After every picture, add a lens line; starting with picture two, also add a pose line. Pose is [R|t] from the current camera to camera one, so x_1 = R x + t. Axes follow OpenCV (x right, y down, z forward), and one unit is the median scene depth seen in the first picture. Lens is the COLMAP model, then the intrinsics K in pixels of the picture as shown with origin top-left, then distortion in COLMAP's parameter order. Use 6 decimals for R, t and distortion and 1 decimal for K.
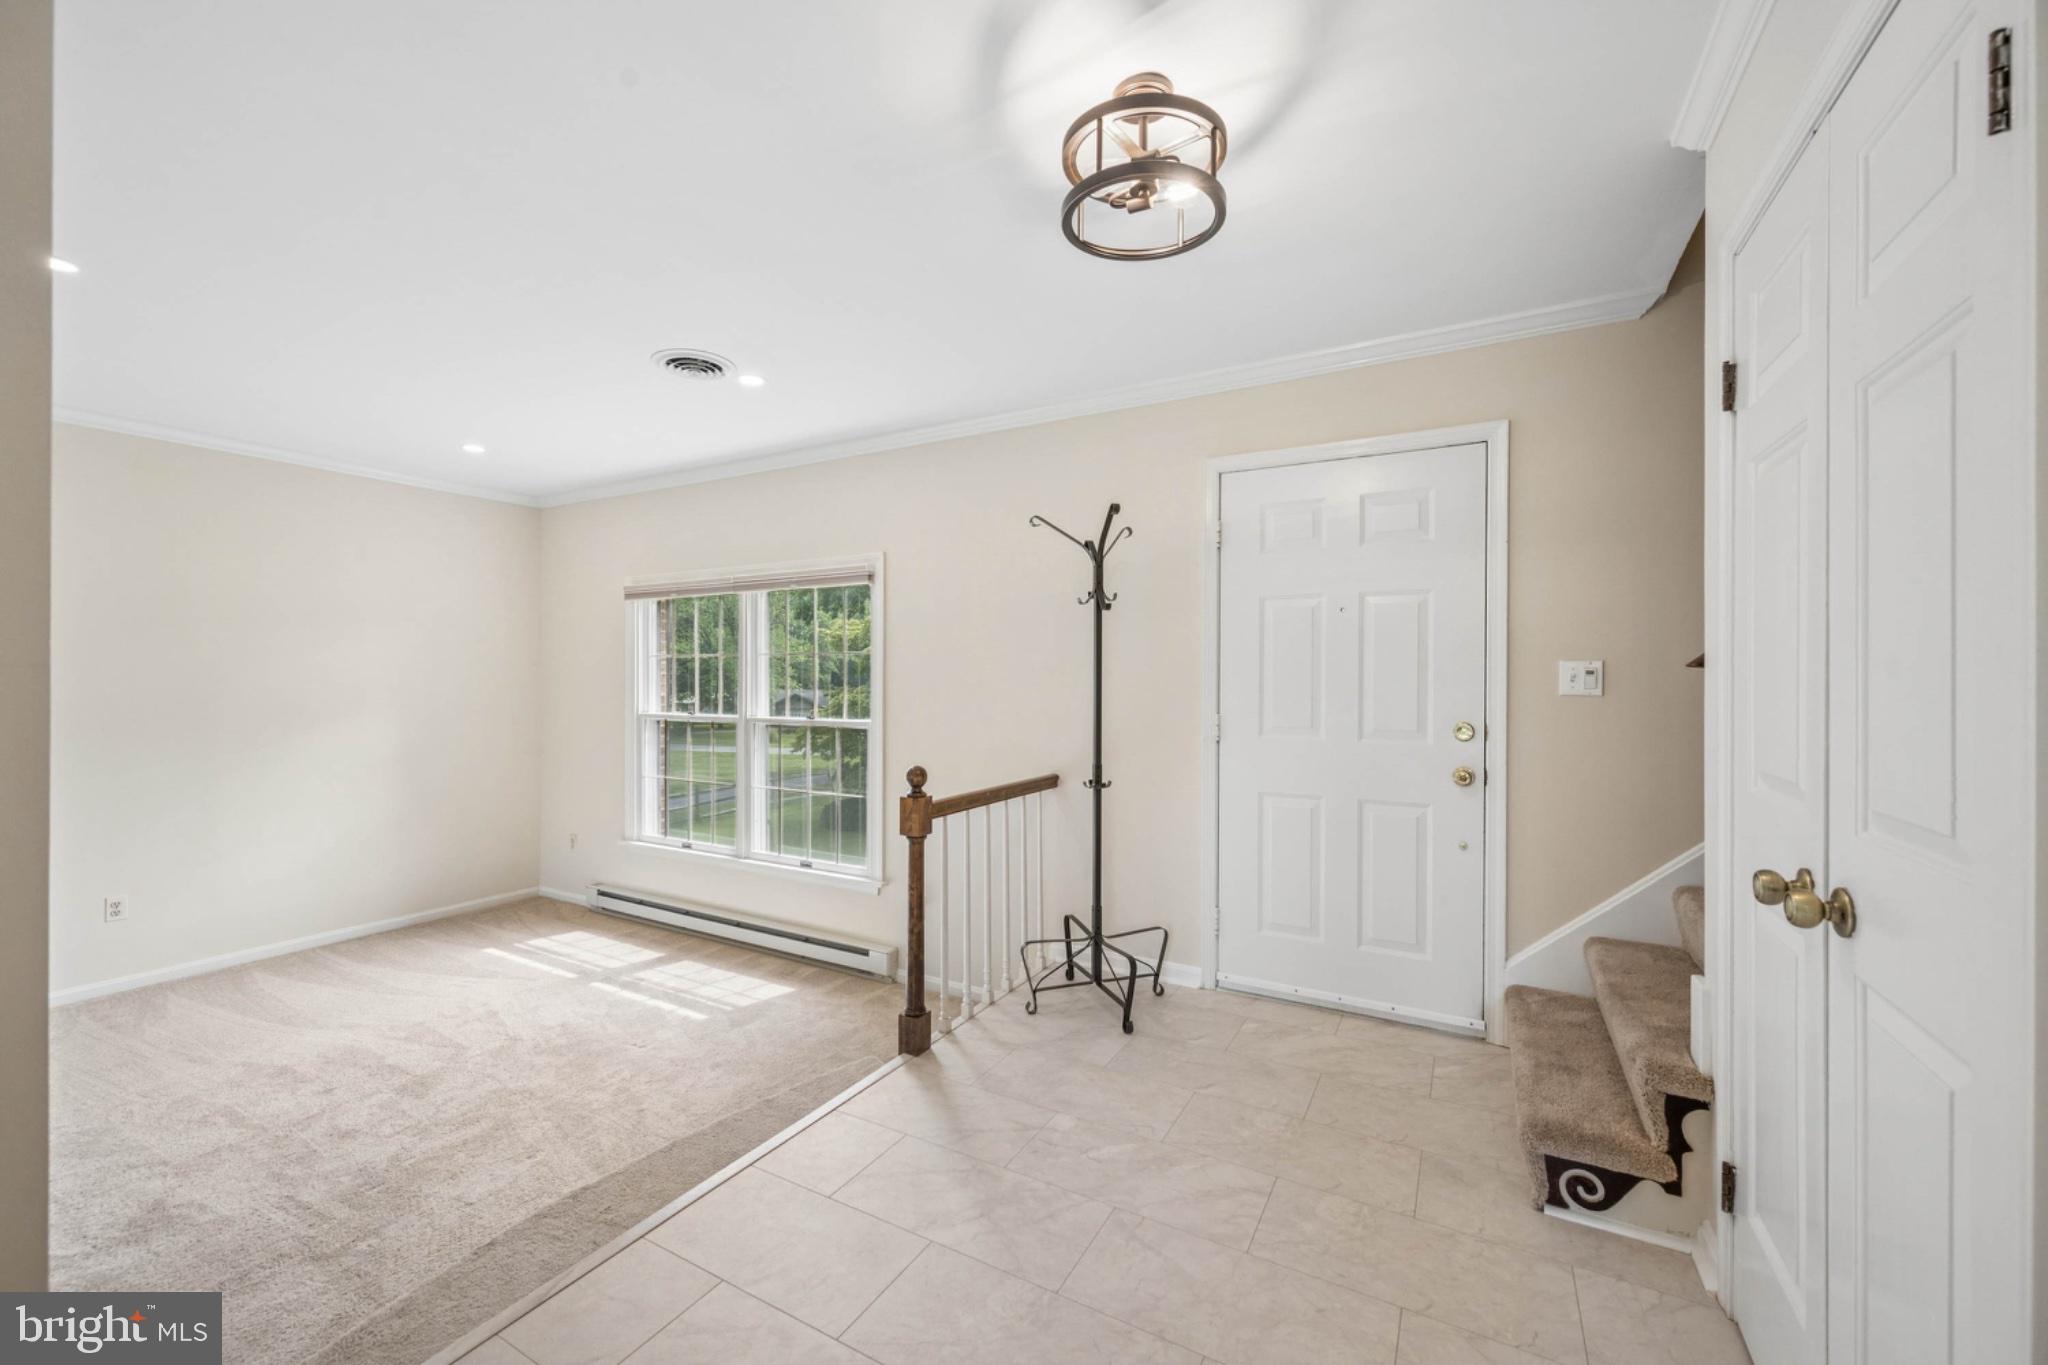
lens RADIAL K [[803.3, 0, 1019.0], [0, 803.3, 675.5], [0, 0, 1]] dist [-0.002416, 0.000396]
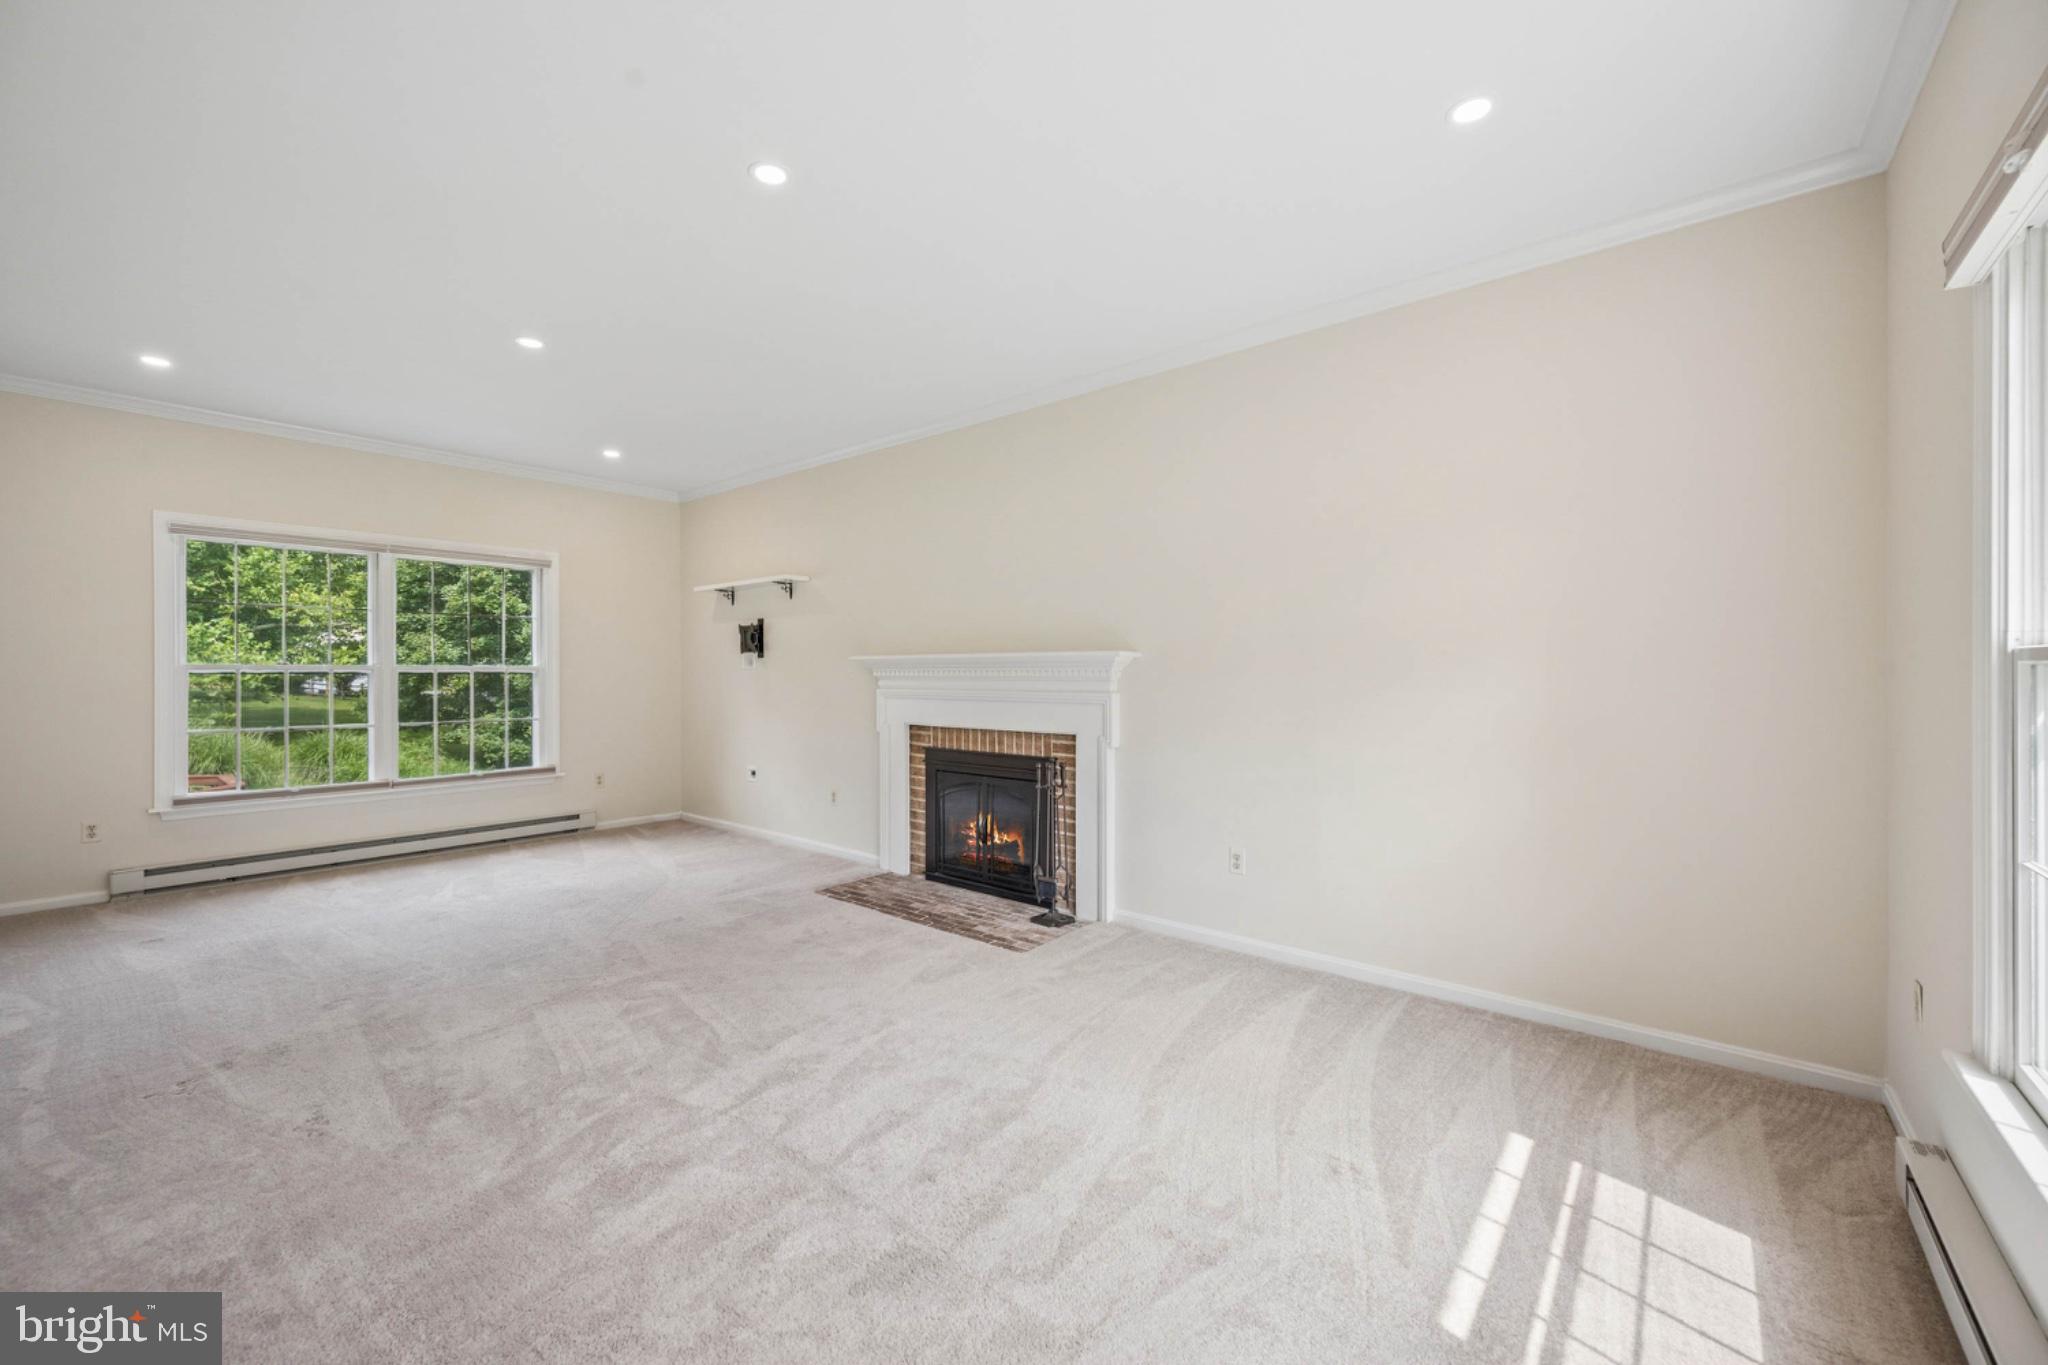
lens RADIAL K [[803.3, 0, 1029.6], [0, 803.3, 673.7], [0, 0, 1]] dist [-0.002416, 0.000396]
pose [[-0.163644, -0.004231, -0.986510, -0.162664], [0.001340, 0.999989, -0.004511, 0.076414], [0.986519, -0.002060, -0.163637, 0.912793]]
